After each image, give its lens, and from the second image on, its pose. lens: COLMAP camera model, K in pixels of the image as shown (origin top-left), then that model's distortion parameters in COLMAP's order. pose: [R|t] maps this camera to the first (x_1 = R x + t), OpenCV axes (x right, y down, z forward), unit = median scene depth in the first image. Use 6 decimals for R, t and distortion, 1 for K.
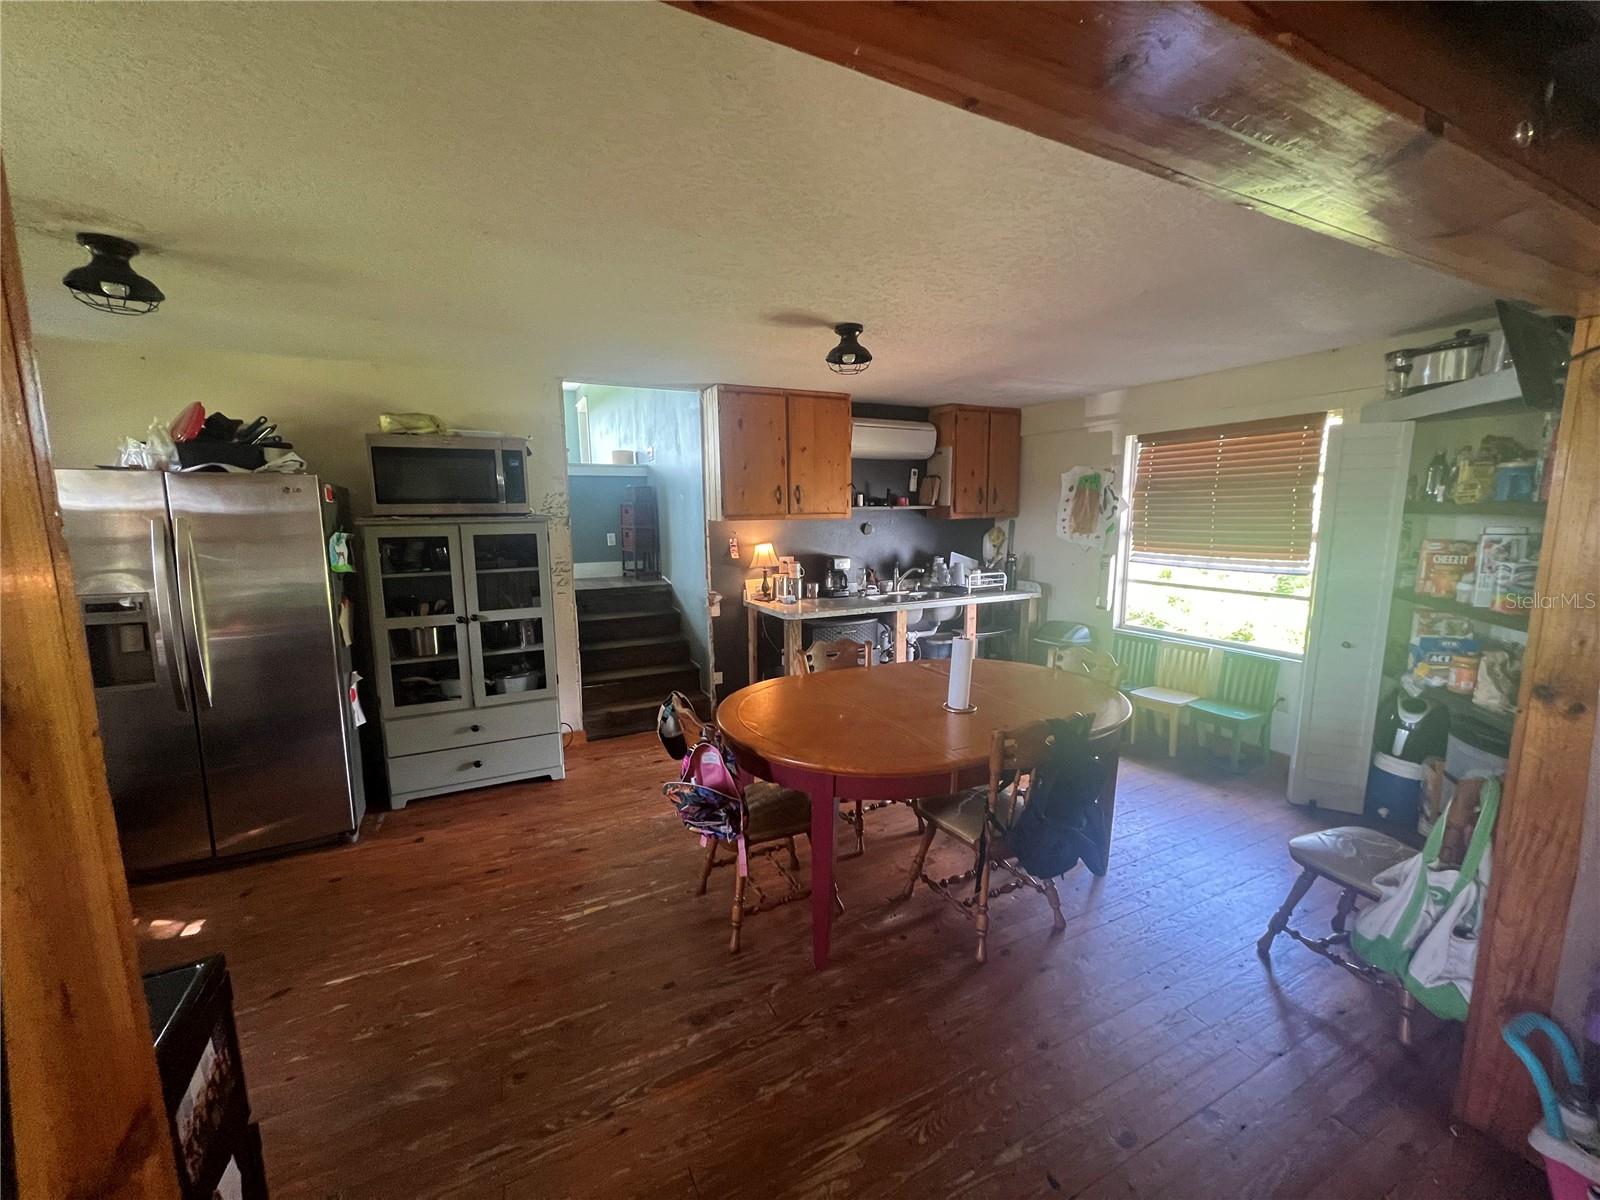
lens RADIAL K [[642.7, 0, 801.3], [0, 642.7, 601.8], [0, 0, 1]] dist [-0.000111, 0.000370]
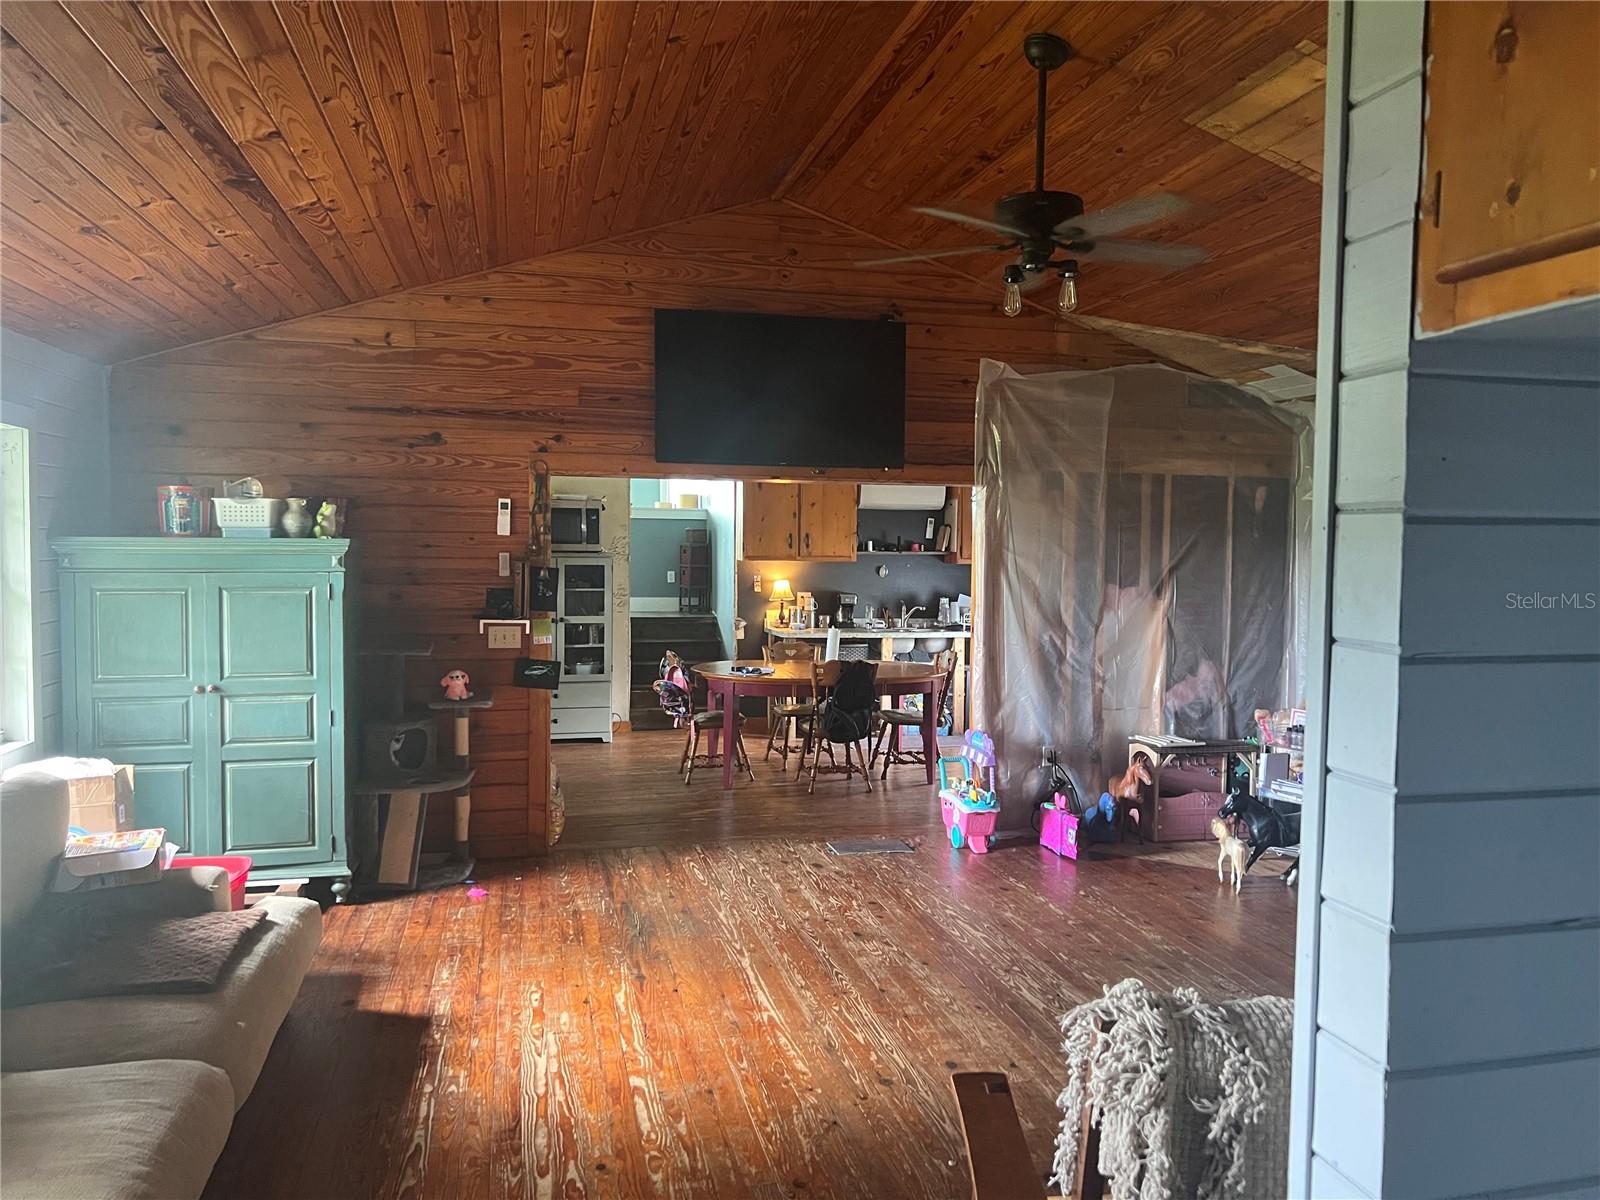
lens RADIAL K [[1222.2, 0, 806.7], [0, 1222.2, 605.3], [0, 0, 1]] dist [0.080132, -0.070832]
pose [[0.972721, 0.029350, -0.230114, 0.690743], [-0.052134, 0.994247, -0.093567, 0.225532], [0.226044, 0.103011, 0.968655, -1.613146]]
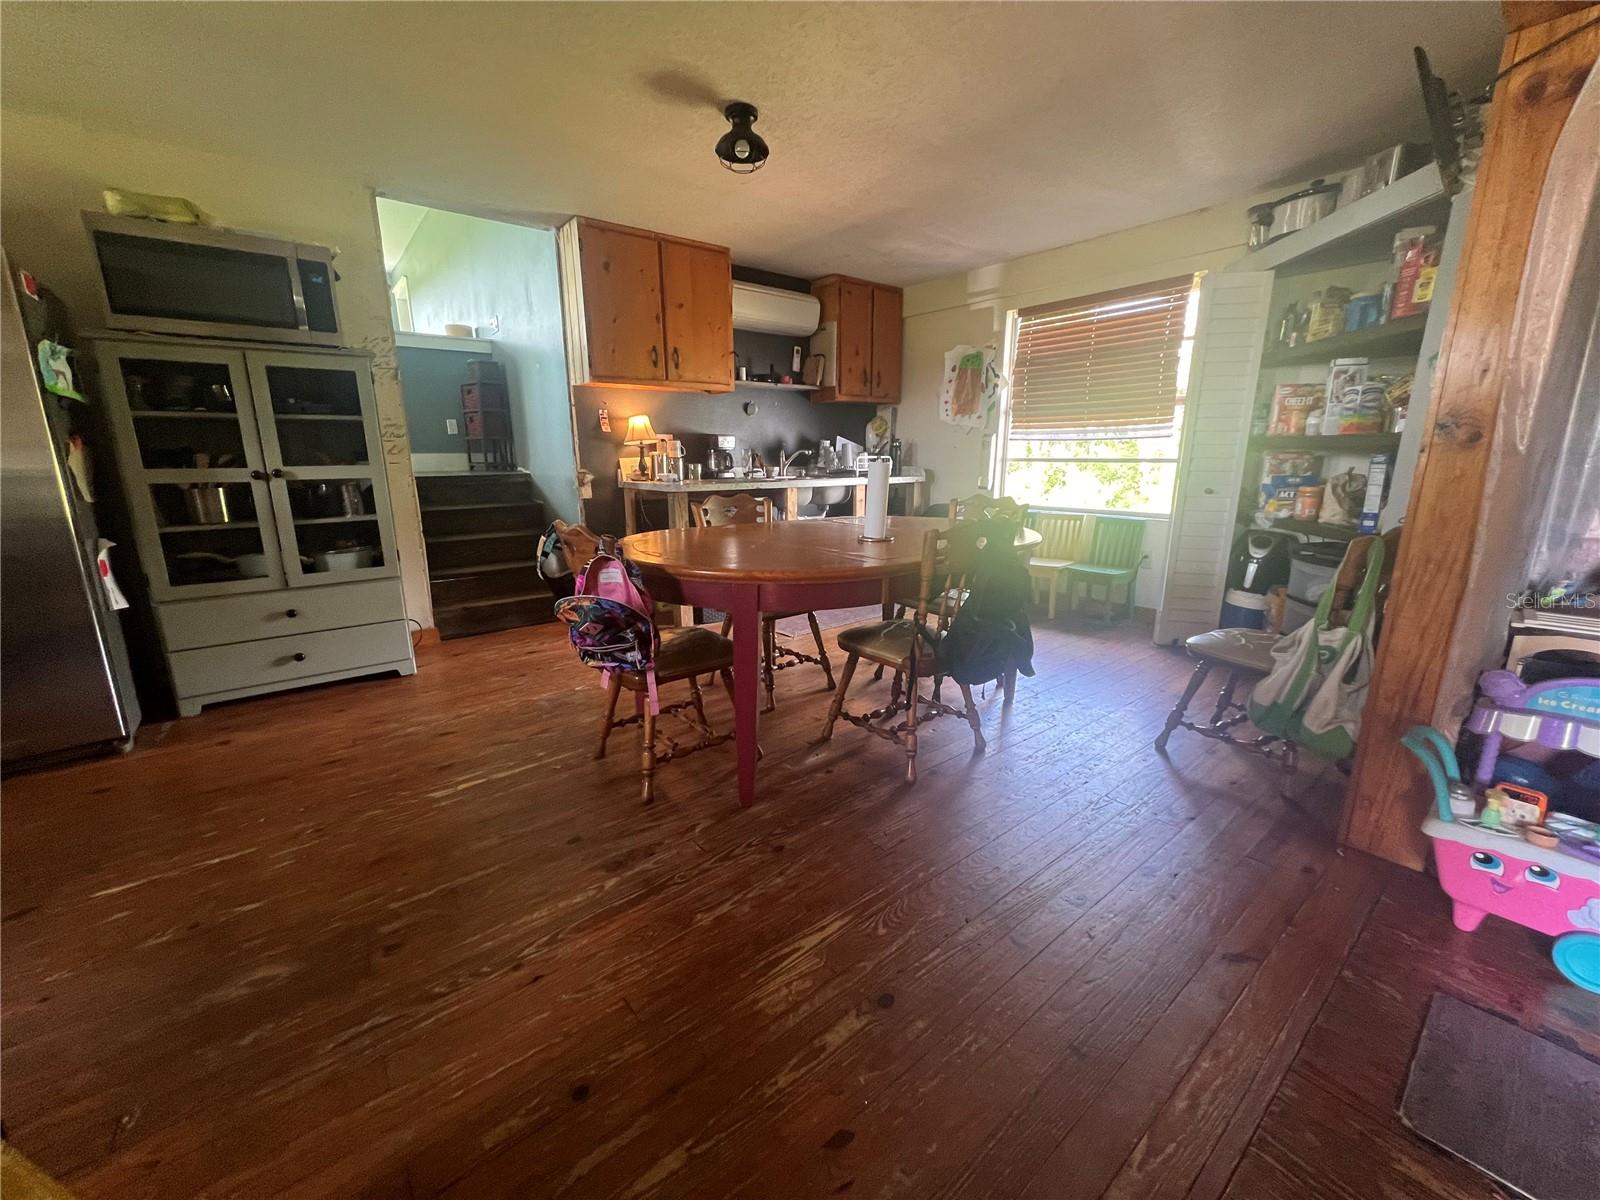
lens RADIAL K [[642.7, 0, 801.3], [0, 642.7, 601.8], [0, 0, 1]] dist [-0.000111, 0.000370]
pose [[0.977382, -0.043097, 0.207044, -0.044975], [0.026124, 0.996121, 0.084023, 0.132208], [-0.209862, -0.076714, 0.974717, 0.074046]]
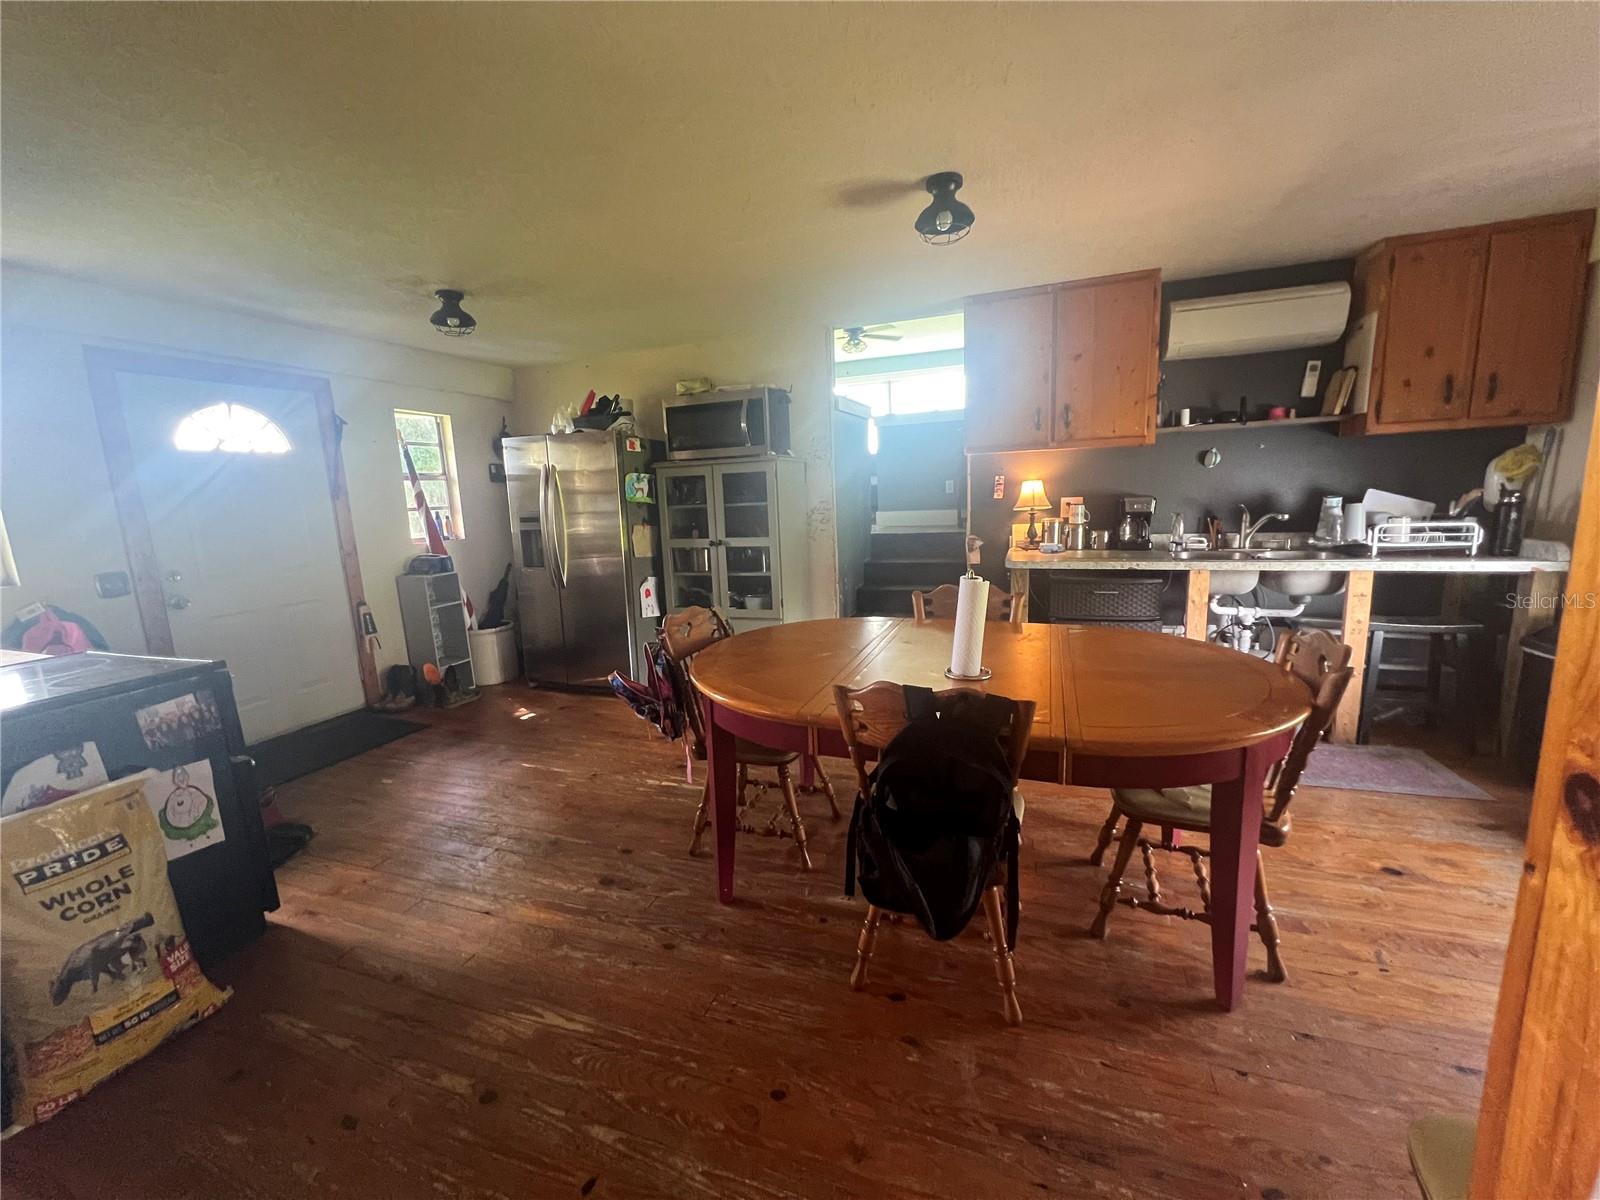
lens RADIAL K [[642.7, 0, 801.3], [0, 642.7, 601.8], [0, 0, 1]] dist [-0.000111, 0.000370]
pose [[0.680975, 0.104990, -0.724741, 0.481118], [-0.071092, 0.994473, 0.077266, 0.031166], [0.728847, -0.001093, 0.684675, 0.276814]]
